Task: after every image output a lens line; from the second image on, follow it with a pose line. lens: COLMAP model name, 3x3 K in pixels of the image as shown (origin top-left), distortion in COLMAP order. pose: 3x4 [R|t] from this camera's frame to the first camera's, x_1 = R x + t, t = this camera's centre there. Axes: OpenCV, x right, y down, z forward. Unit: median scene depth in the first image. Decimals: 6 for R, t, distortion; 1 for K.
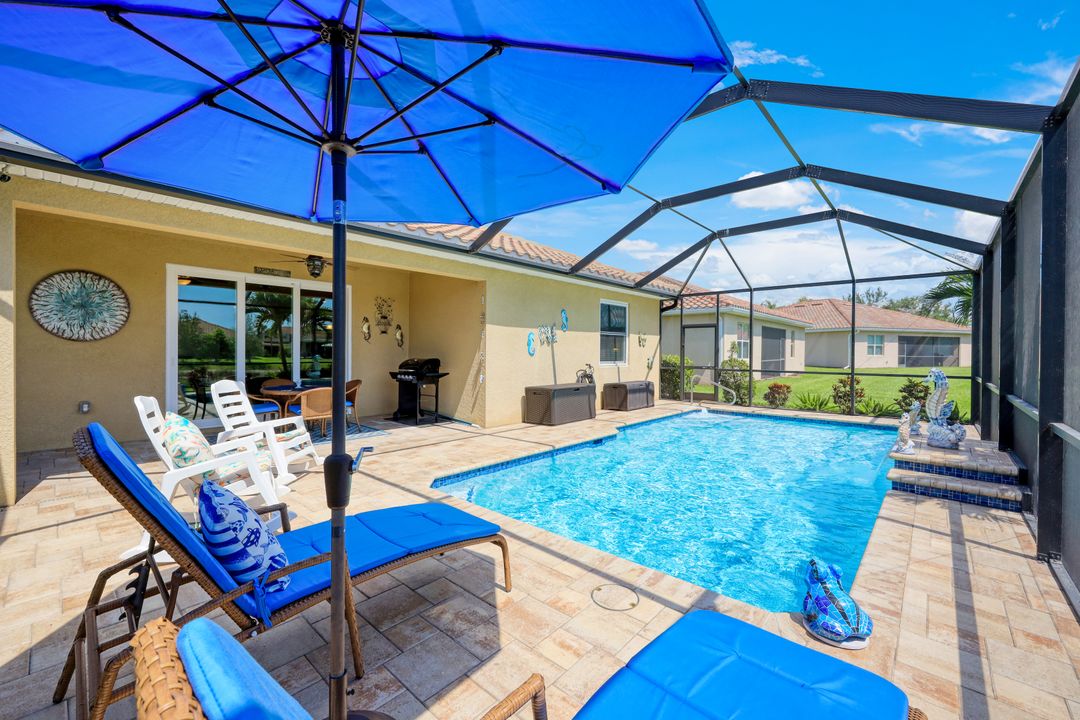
lens RADIAL K [[448.7, 0, 540.1], [0, 448.7, 353.5], [0, 0, 1]] dist [0.002879, -0.000939]
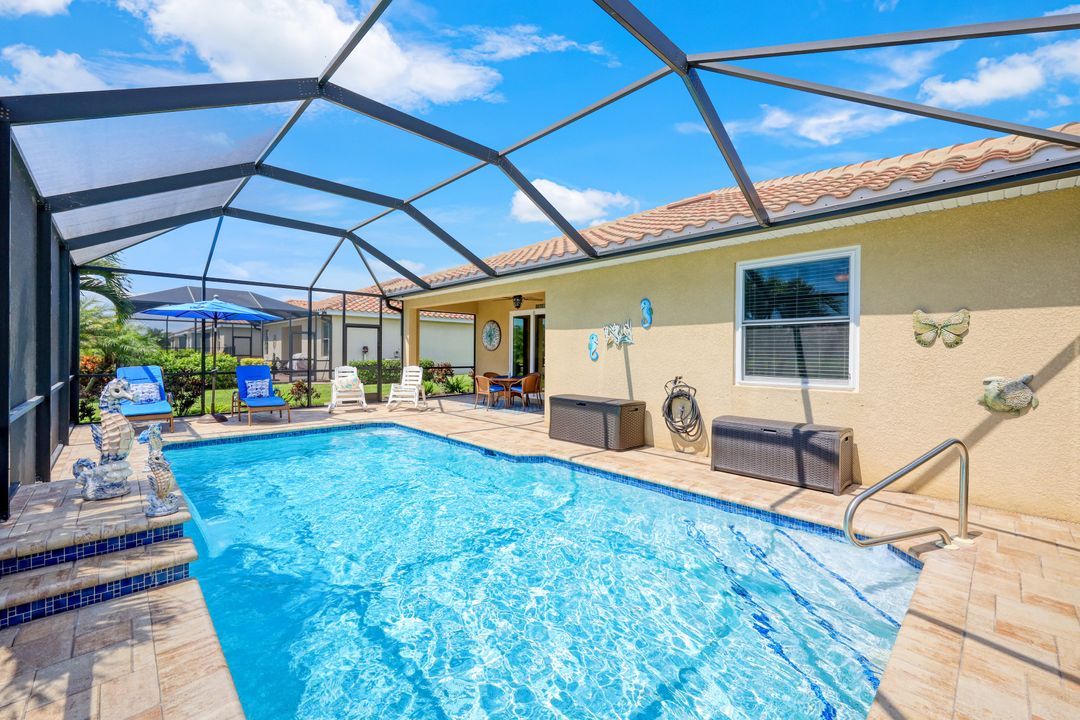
lens RADIAL K [[448.7, 0, 538.6], [0, 448.7, 355.1], [0, 0, 1]] dist [0.002879, -0.000939]
pose [[-0.069816, -0.004974, -0.997547, 0.867176], [-0.016614, 0.999855, -0.003822, -0.001152], [0.997422, 0.016306, -0.069889, 0.964687]]
